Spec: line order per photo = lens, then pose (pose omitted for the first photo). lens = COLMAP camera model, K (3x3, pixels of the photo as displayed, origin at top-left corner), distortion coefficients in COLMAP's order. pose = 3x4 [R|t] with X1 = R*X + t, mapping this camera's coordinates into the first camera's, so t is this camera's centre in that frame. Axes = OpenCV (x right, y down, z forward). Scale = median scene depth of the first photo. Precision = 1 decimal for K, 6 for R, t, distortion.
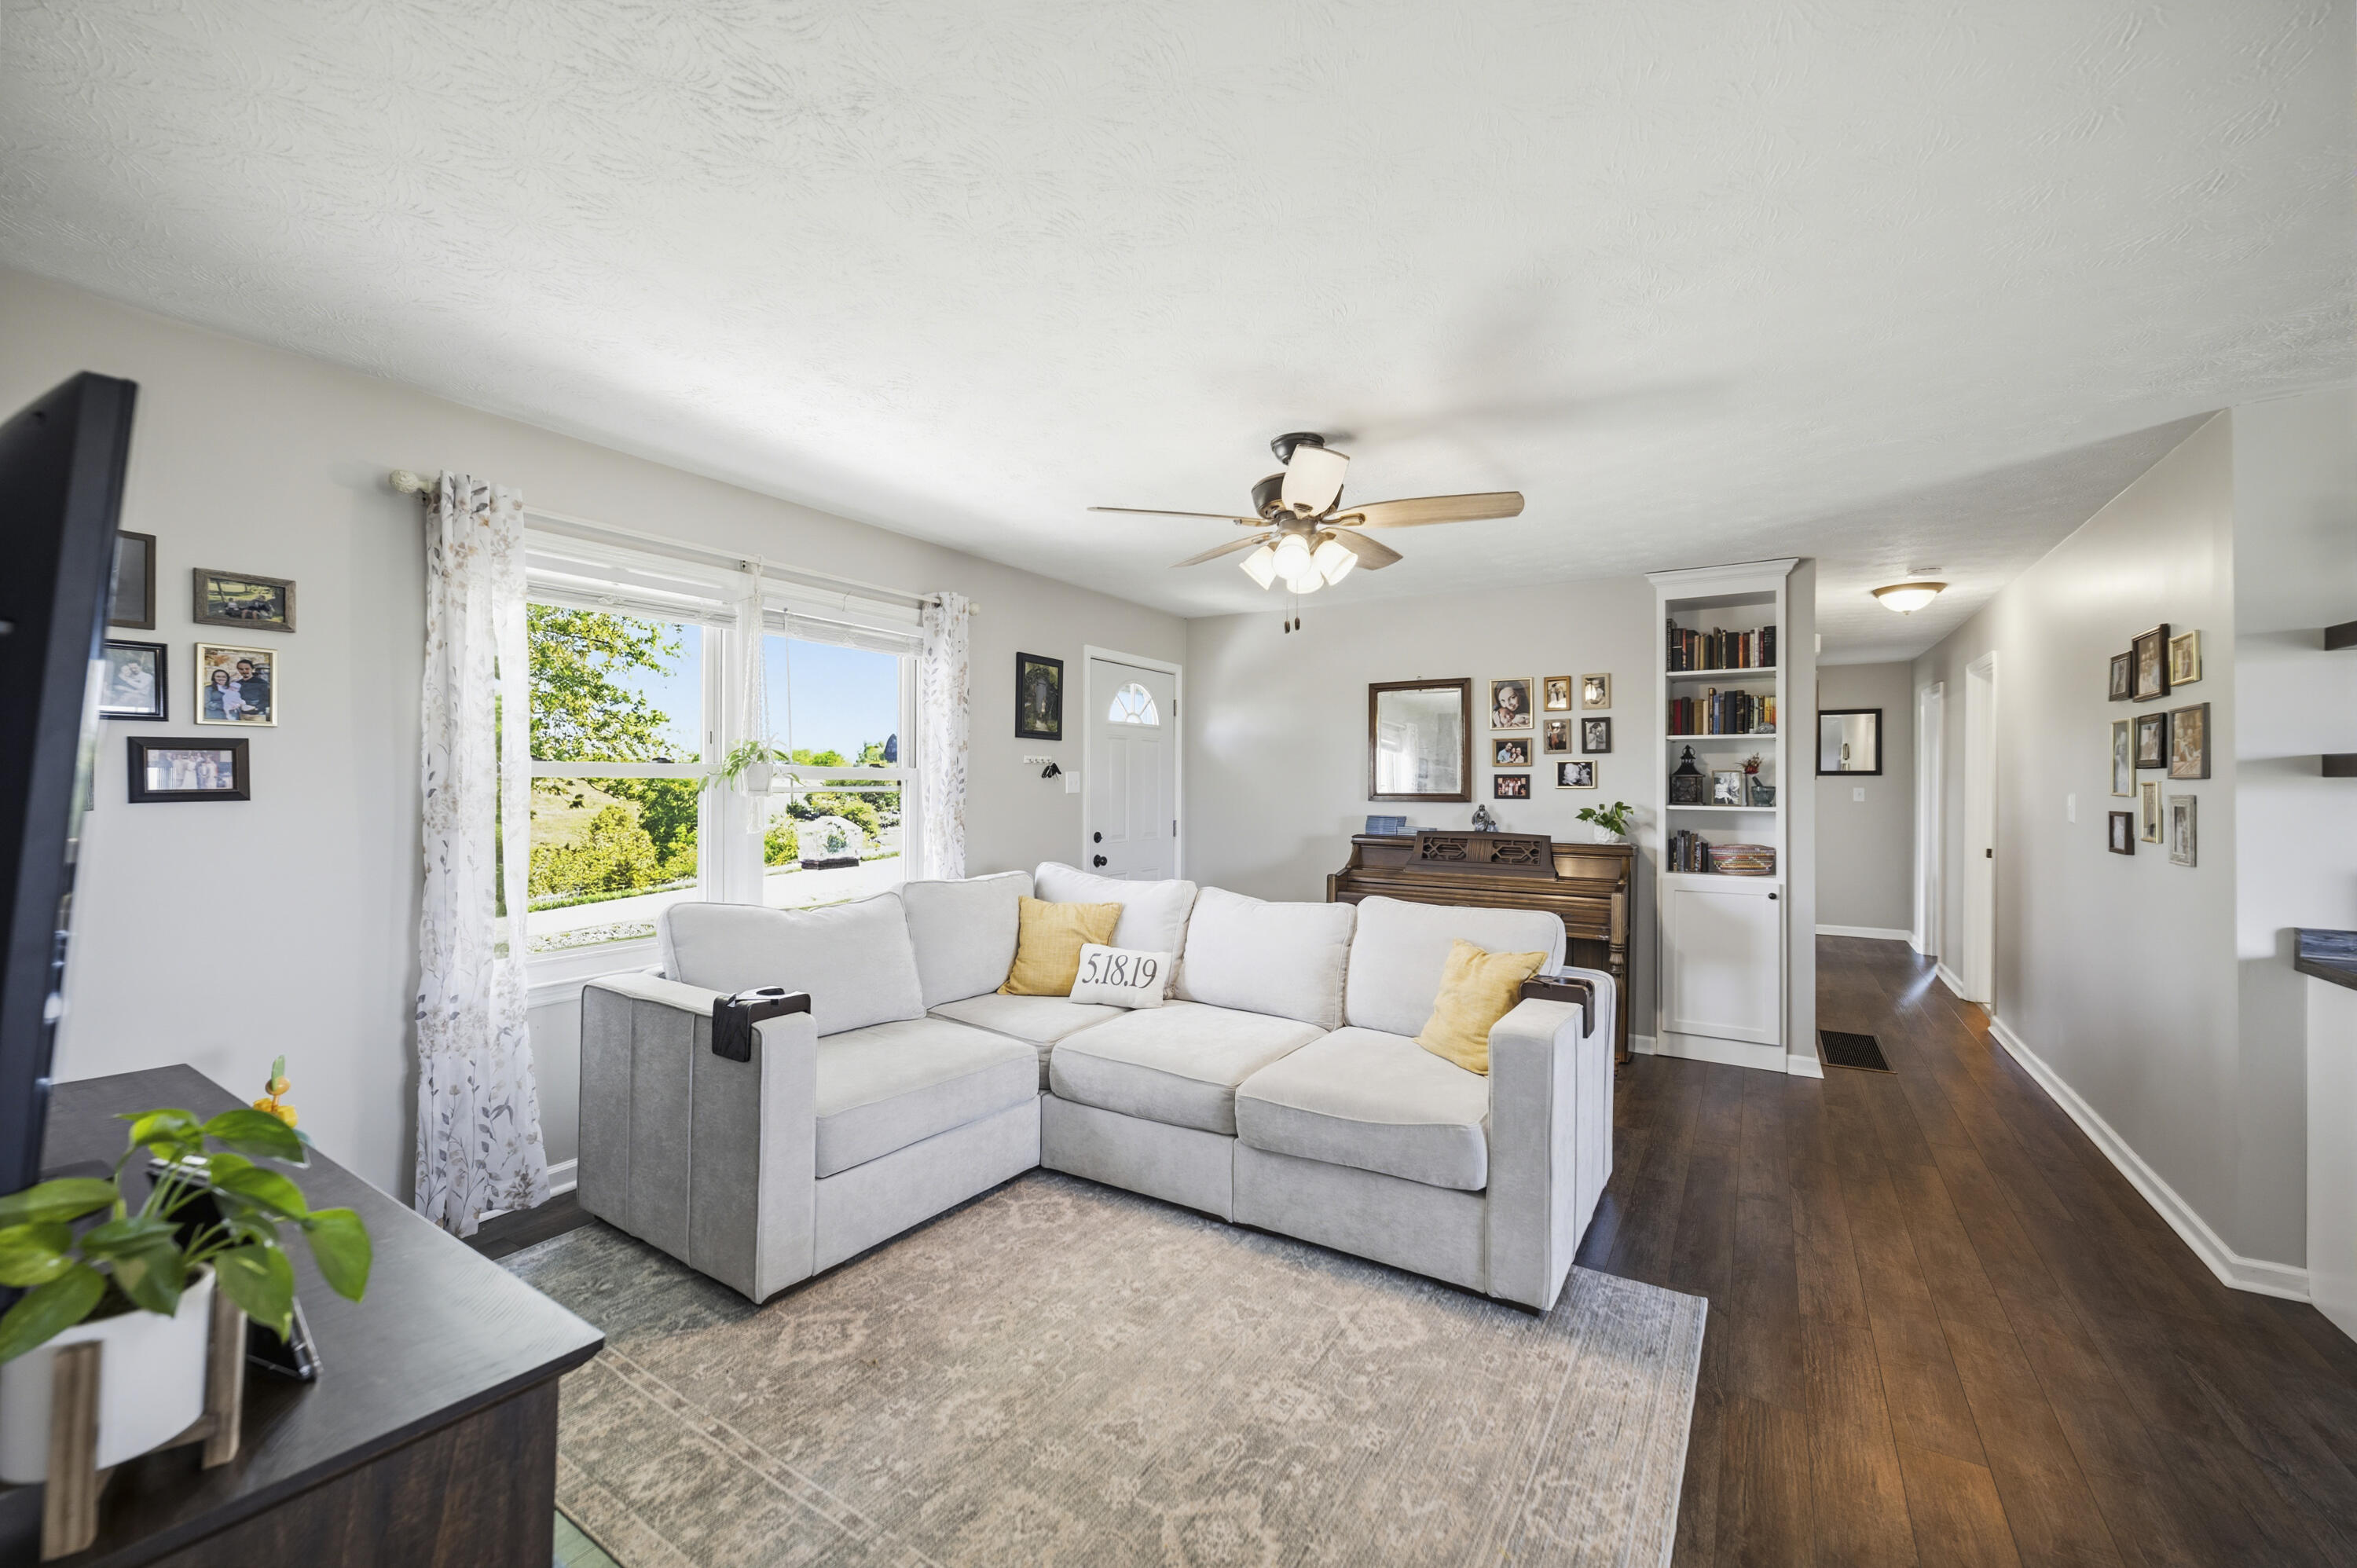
lens RADIAL K [[930.6, 0, 1181.9], [0, 930.6, 777.9], [0, 0, 1]] dist [0.000896, 0.000126]
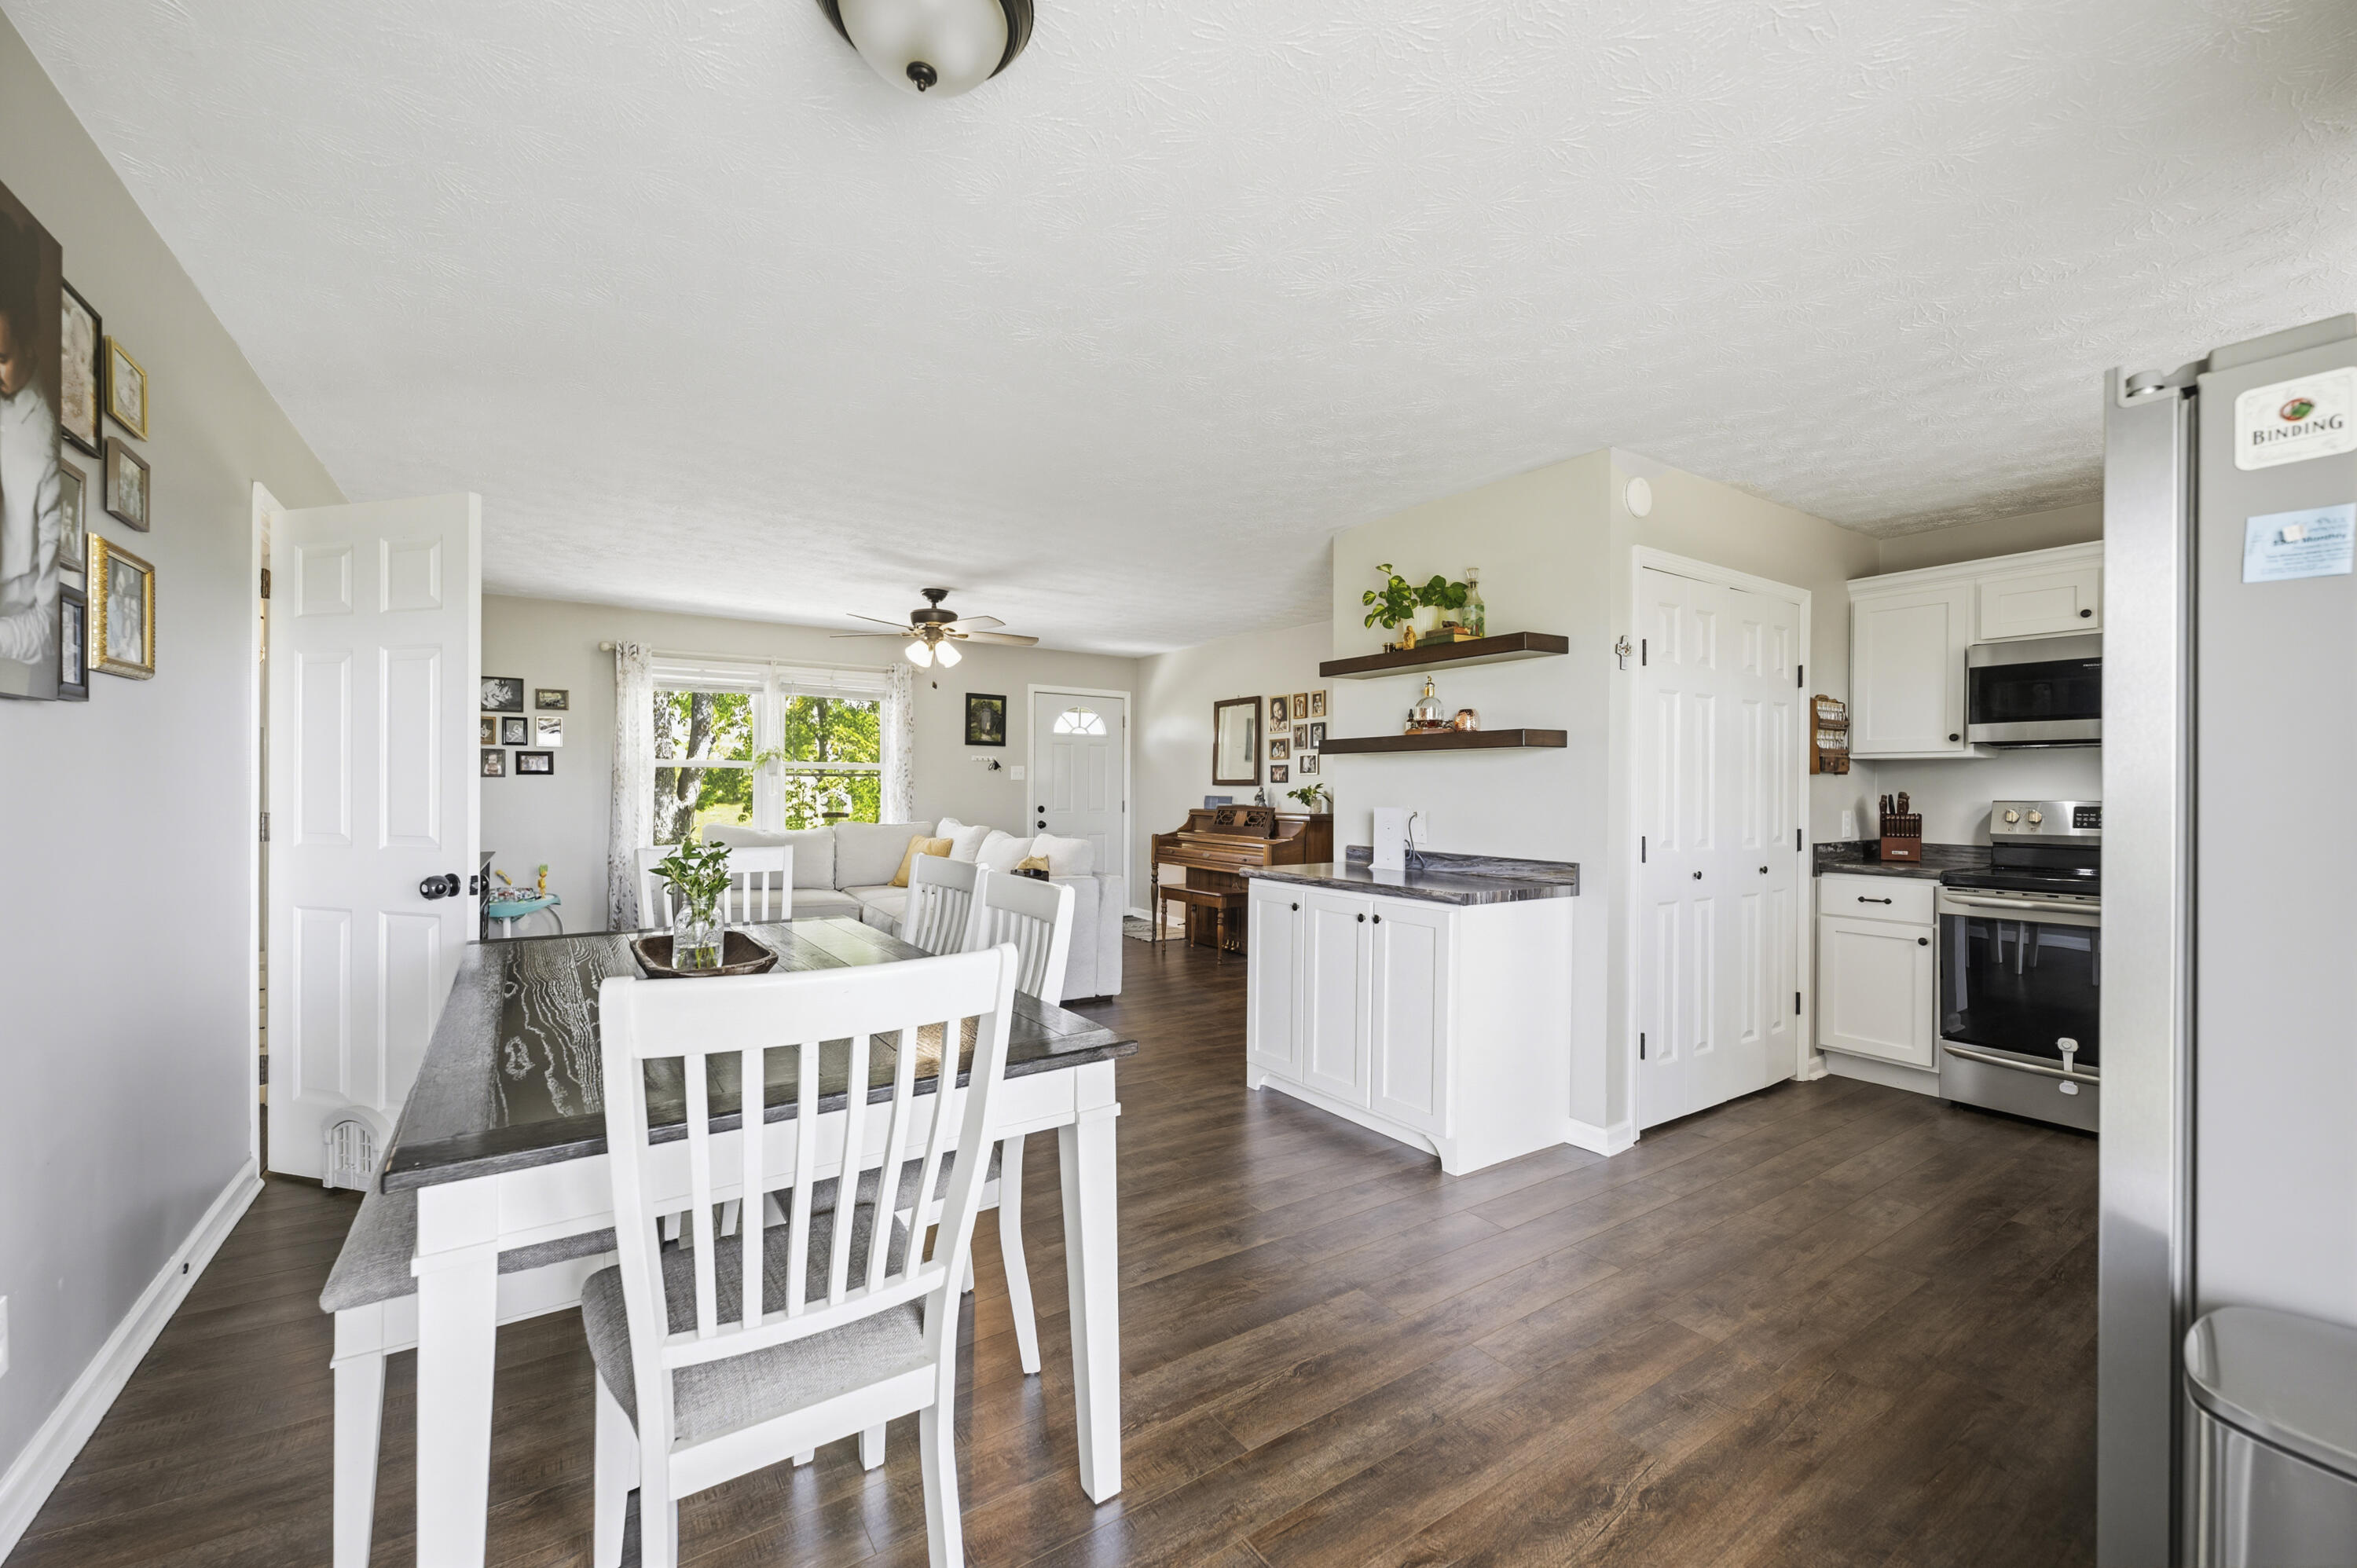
lens RADIAL K [[930.6, 0, 1178.6], [0, 930.6, 794.7], [0, 0, 1]] dist [0.000896, 0.000126]
pose [[0.918209, 0.002031, -0.396092, 0.770225], [0.001926, 0.999952, 0.009591, 0.026947], [0.396093, -0.009570, 0.918161, -0.334138]]
